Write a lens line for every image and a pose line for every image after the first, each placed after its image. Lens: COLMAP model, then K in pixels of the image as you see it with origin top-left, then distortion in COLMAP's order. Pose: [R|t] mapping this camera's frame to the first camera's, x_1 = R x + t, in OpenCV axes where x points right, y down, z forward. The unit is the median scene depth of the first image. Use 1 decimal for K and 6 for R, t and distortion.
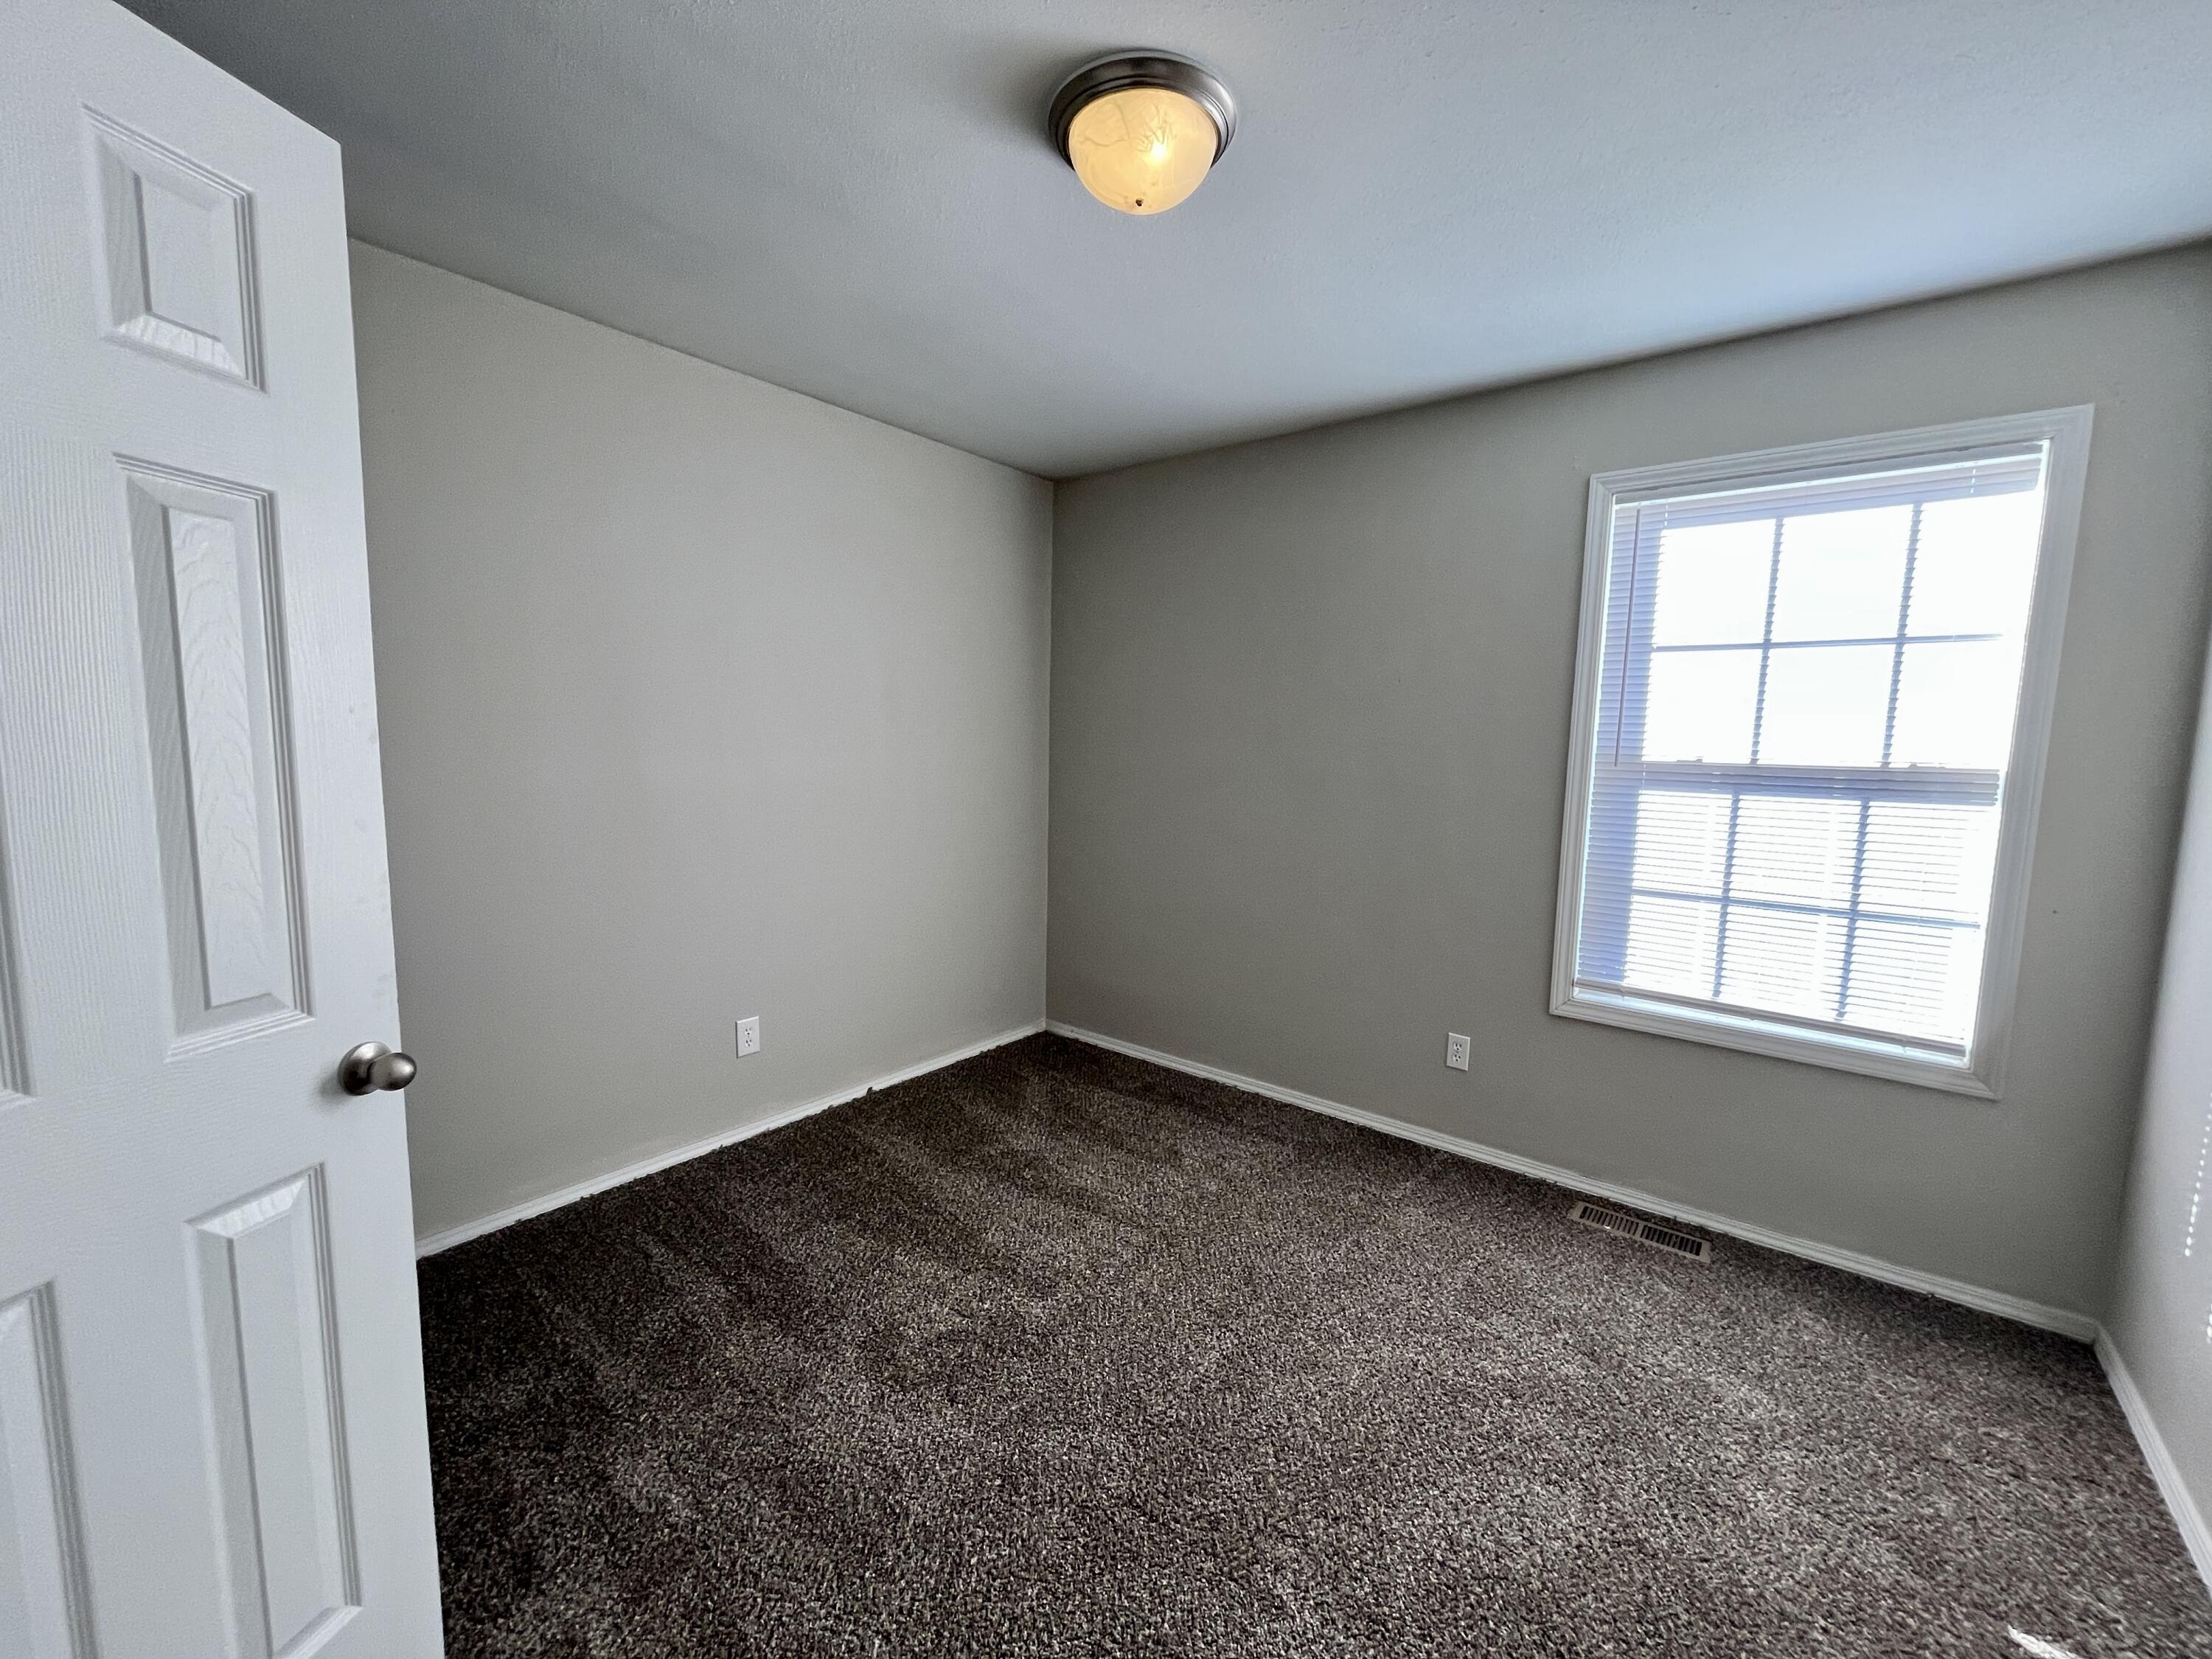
lens RADIAL K [[892.1, 0, 1103.3], [0, 892.1, 830.3], [0, 0, 1]] dist [-0.003794, -0.000376]
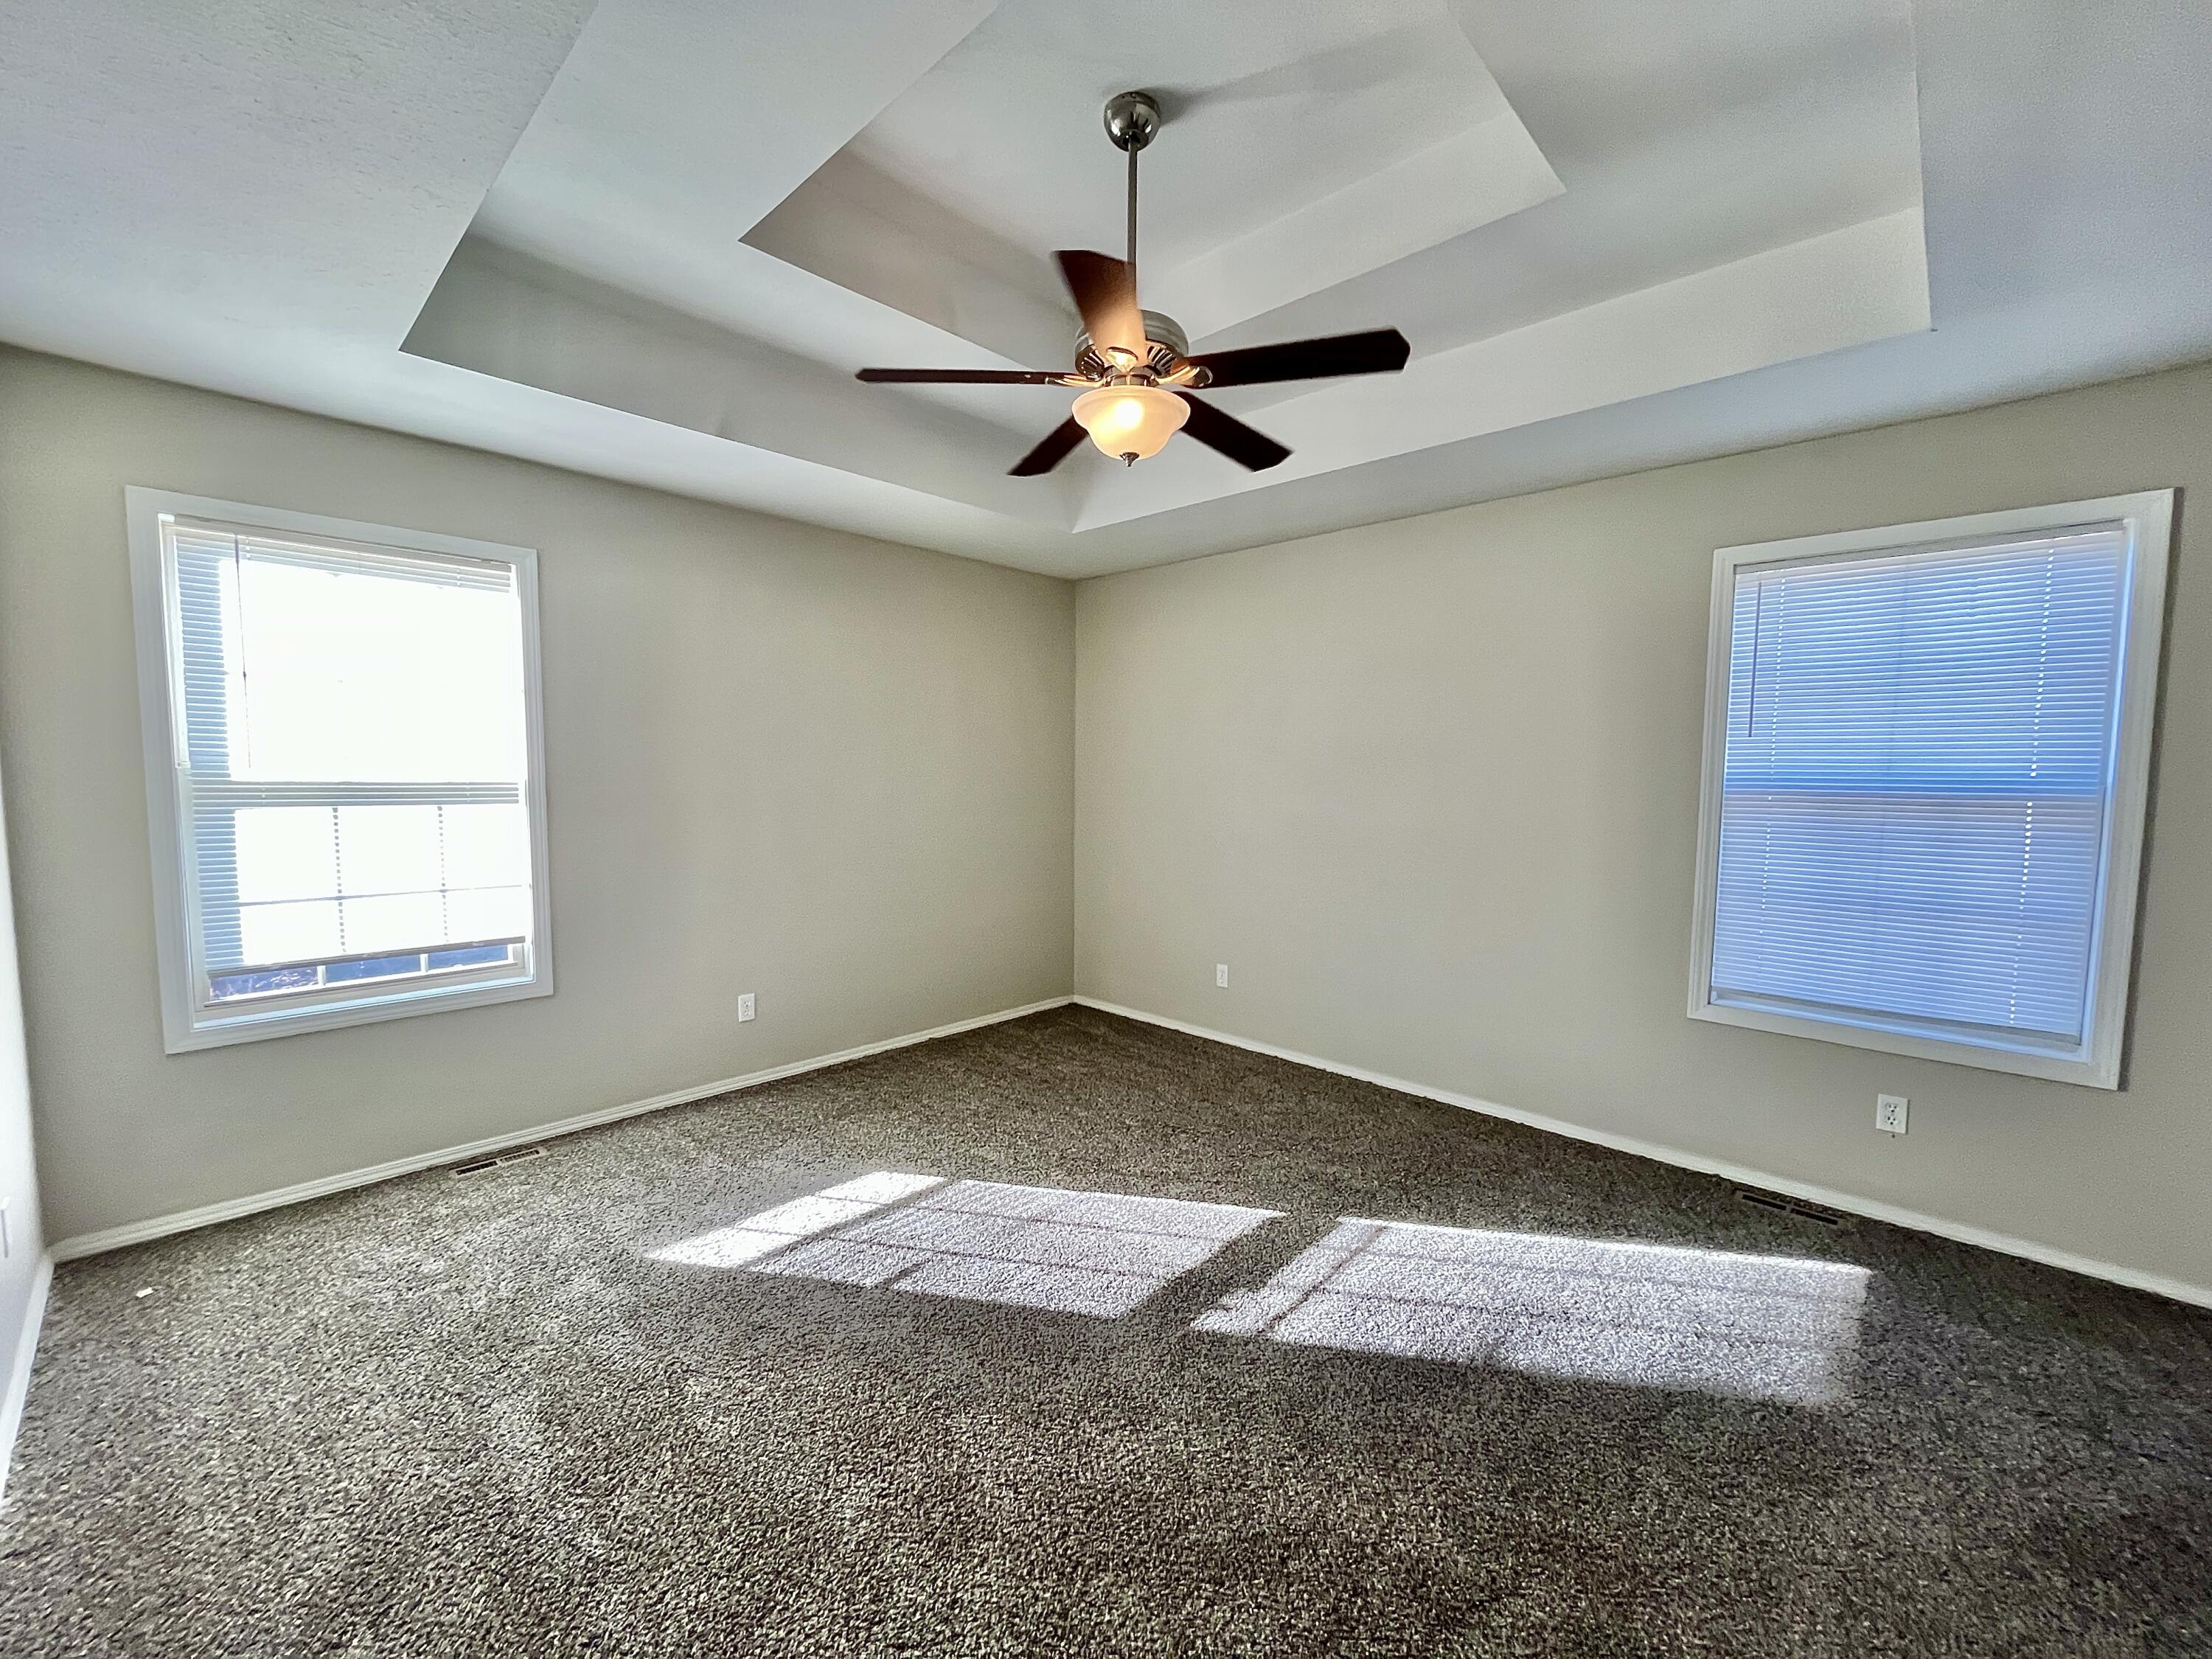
lens RADIAL K [[892.1, 0, 1100.2], [0, 892.1, 831.4], [0, 0, 1]] dist [-0.003794, -0.000376]
pose [[0.272486, -0.082384, 0.958626, -0.138578], [0.097405, 0.993571, 0.057700, 0.022079], [-0.957216, 0.077653, 0.278759, -0.290671]]
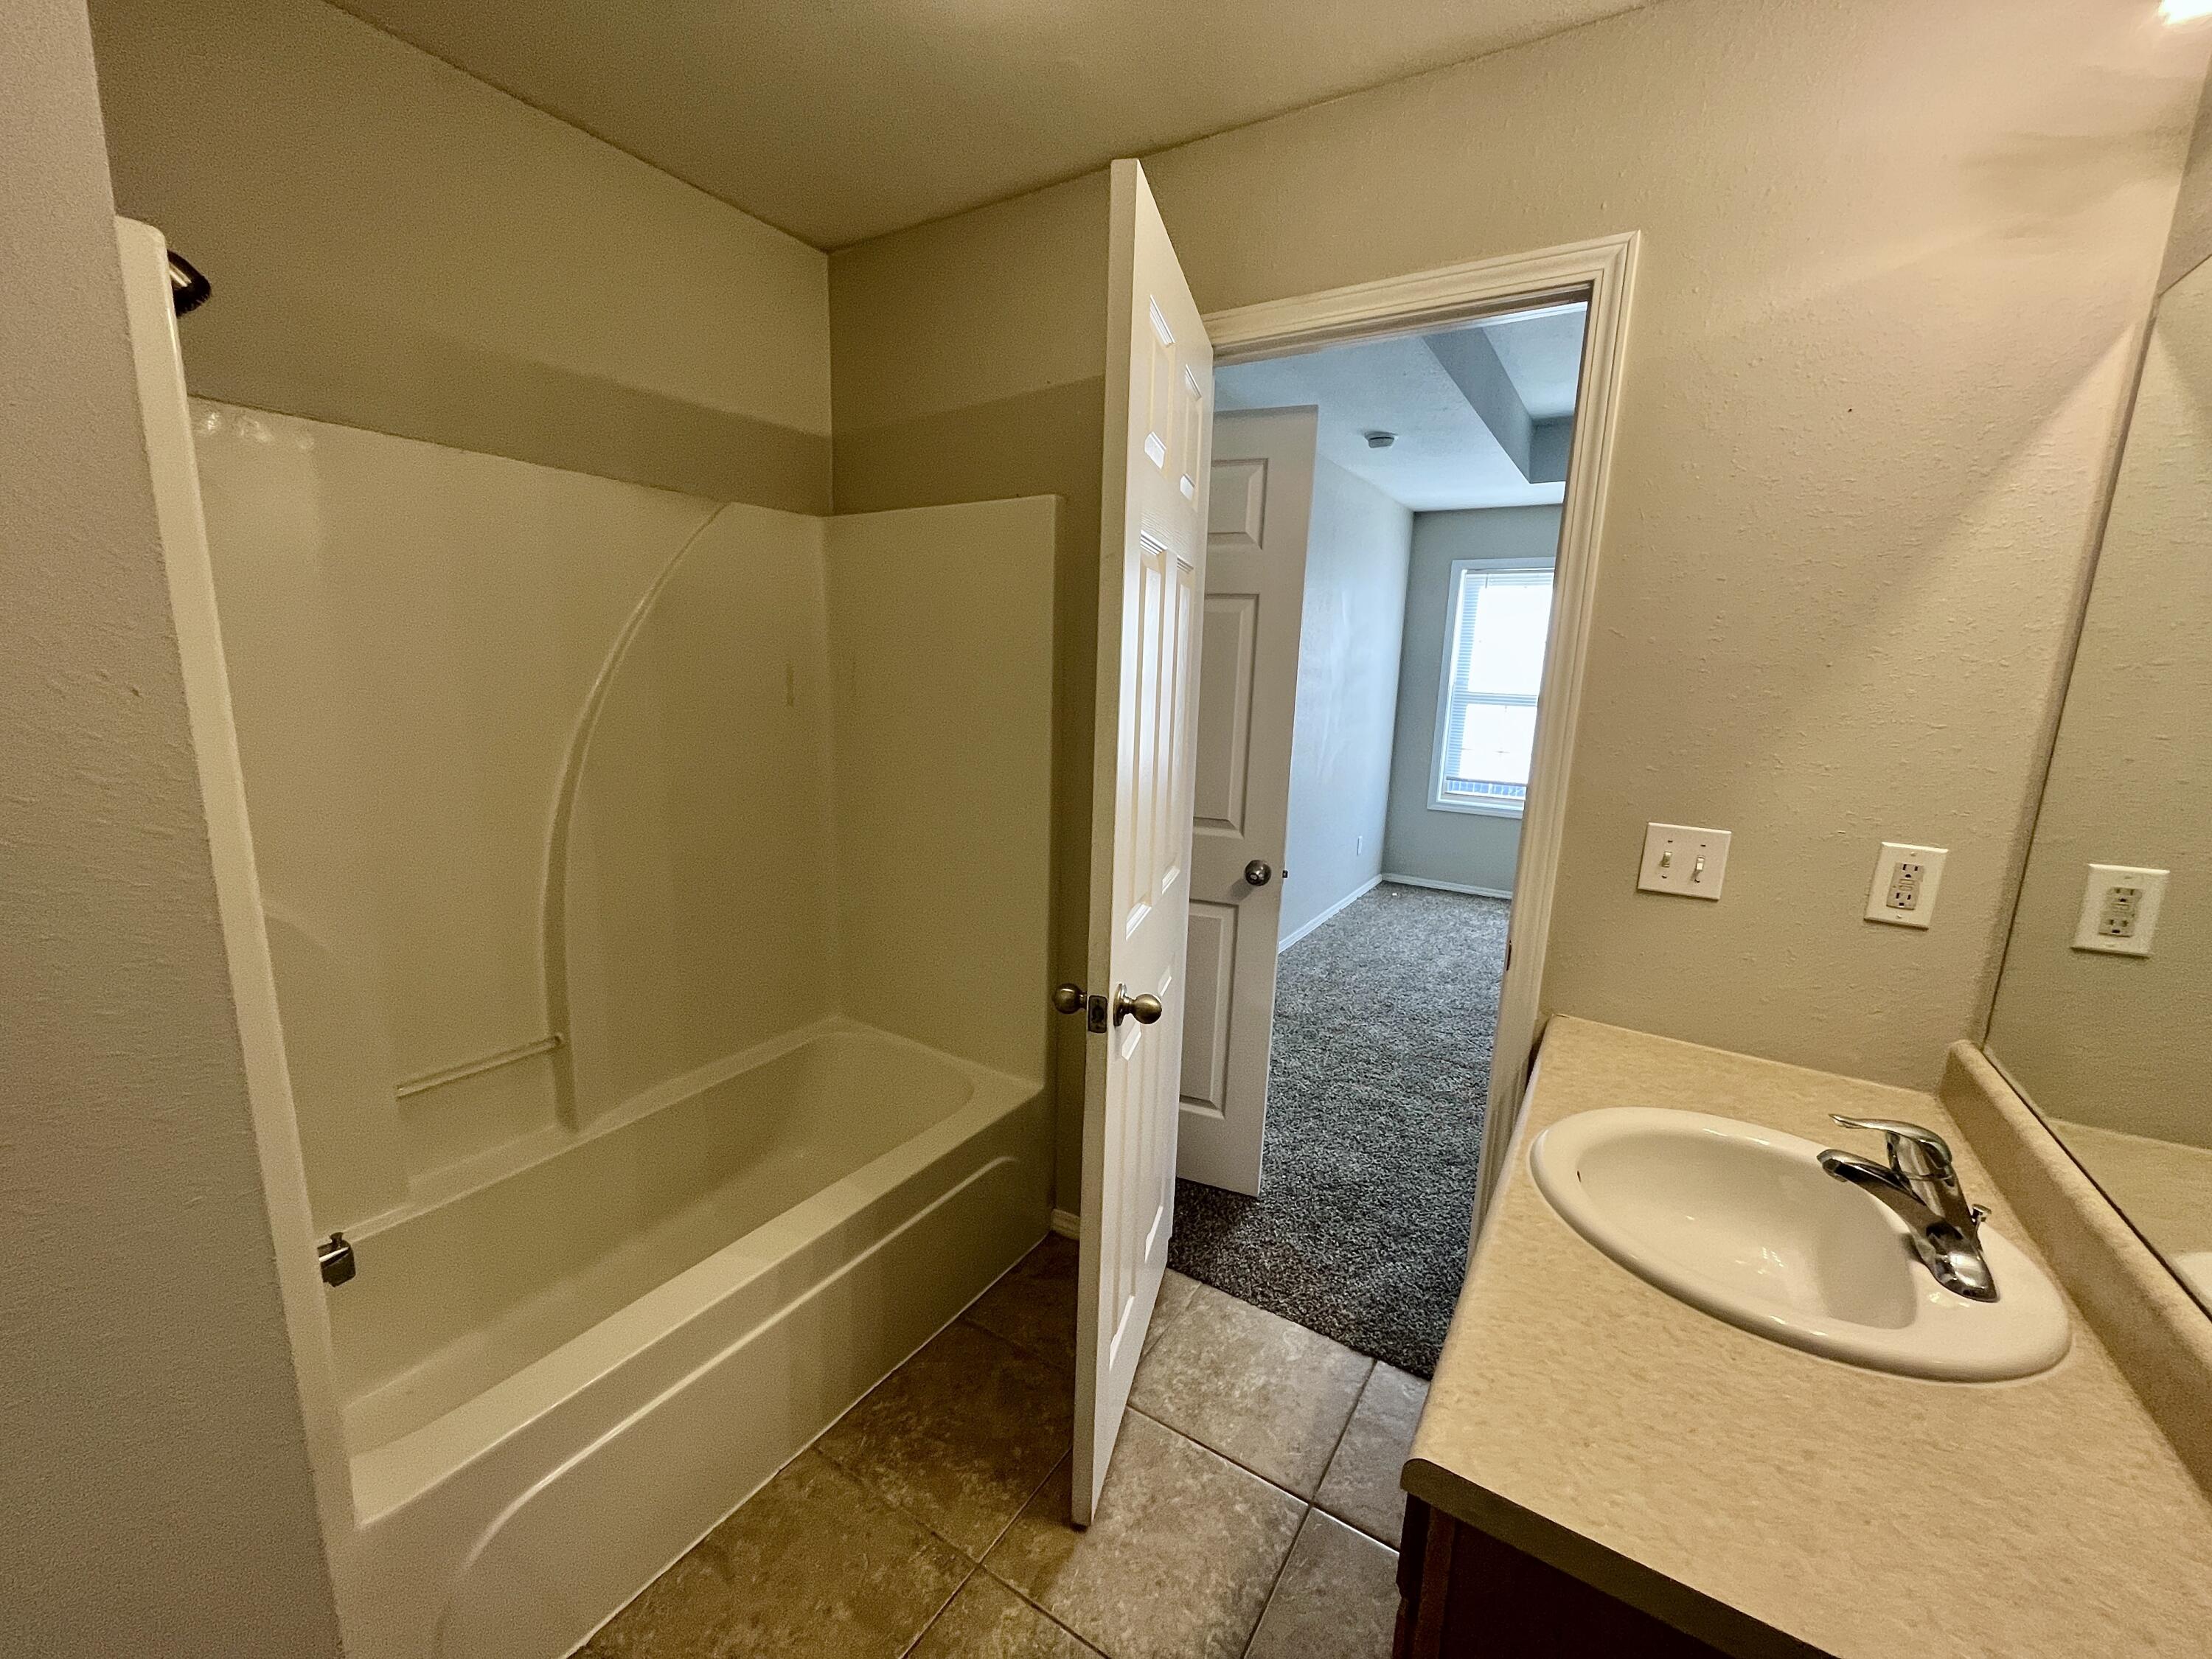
lens RADIAL K [[892.1, 0, 1103.5], [0, 892.1, 831.1], [0, 0, 1]] dist [-0.003794, -0.000376]
pose [[0.997222, 0.024195, -0.070443, -0.179197], [-0.018741, 0.996849, 0.077072, 0.165249], [0.072086, -0.075538, 0.994534, -1.880342]]
